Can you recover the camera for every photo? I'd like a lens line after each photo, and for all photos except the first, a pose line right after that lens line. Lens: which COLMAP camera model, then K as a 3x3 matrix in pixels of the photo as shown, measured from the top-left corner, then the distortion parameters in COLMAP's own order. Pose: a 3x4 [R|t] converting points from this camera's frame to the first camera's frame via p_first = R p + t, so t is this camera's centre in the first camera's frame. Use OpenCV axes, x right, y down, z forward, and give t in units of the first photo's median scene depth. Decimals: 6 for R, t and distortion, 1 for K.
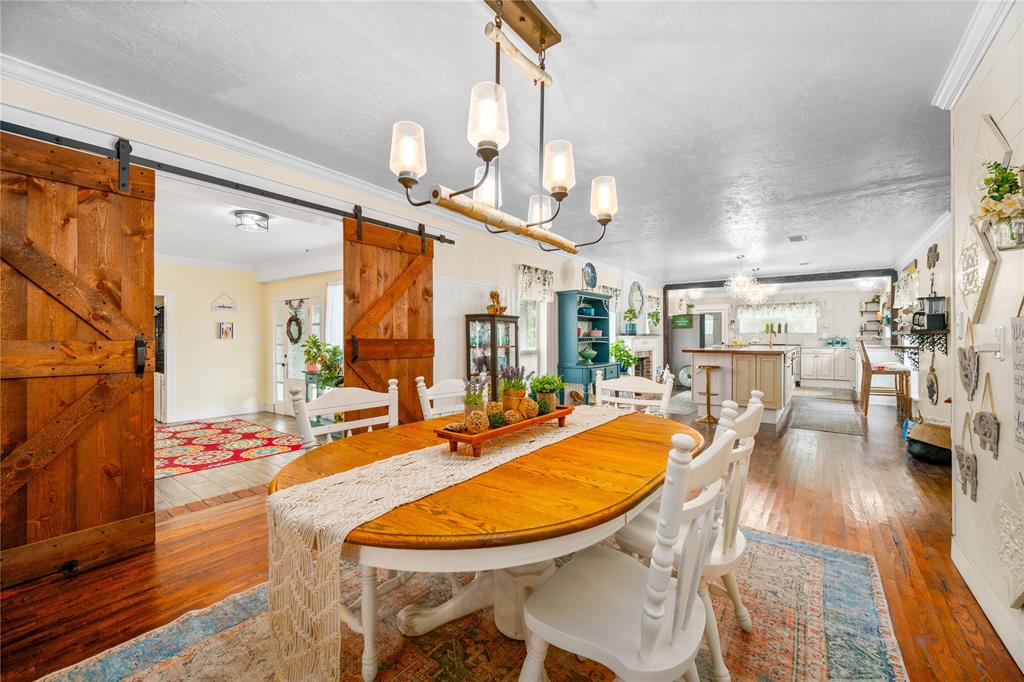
lens RADIAL K [[421.1, 0, 512.0], [0, 421.1, 341.0], [0, 0, 1]] dist [-0.000681, -0.000037]
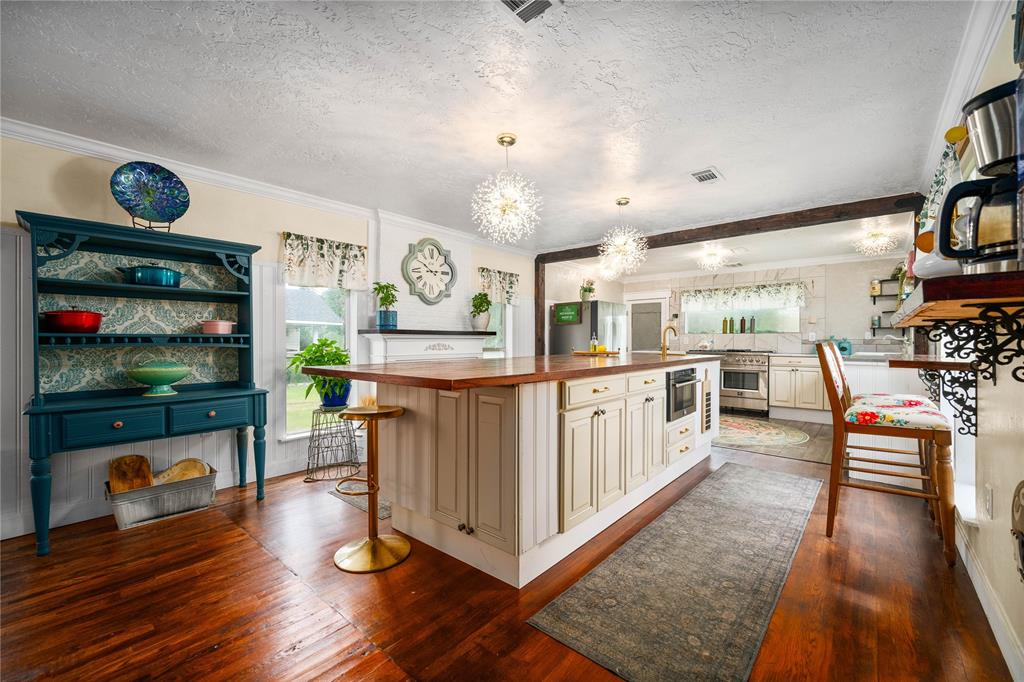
lens RADIAL K [[421.1, 0, 512.0], [0, 421.1, 341.0], [0, 0, 1]] dist [-0.000681, -0.000037]
pose [[0.997957, 0.002589, -0.063841, 0.358145], [-0.003042, 0.999971, -0.007011, -0.000807], [0.063821, 0.007191, 0.997935, 0.372645]]
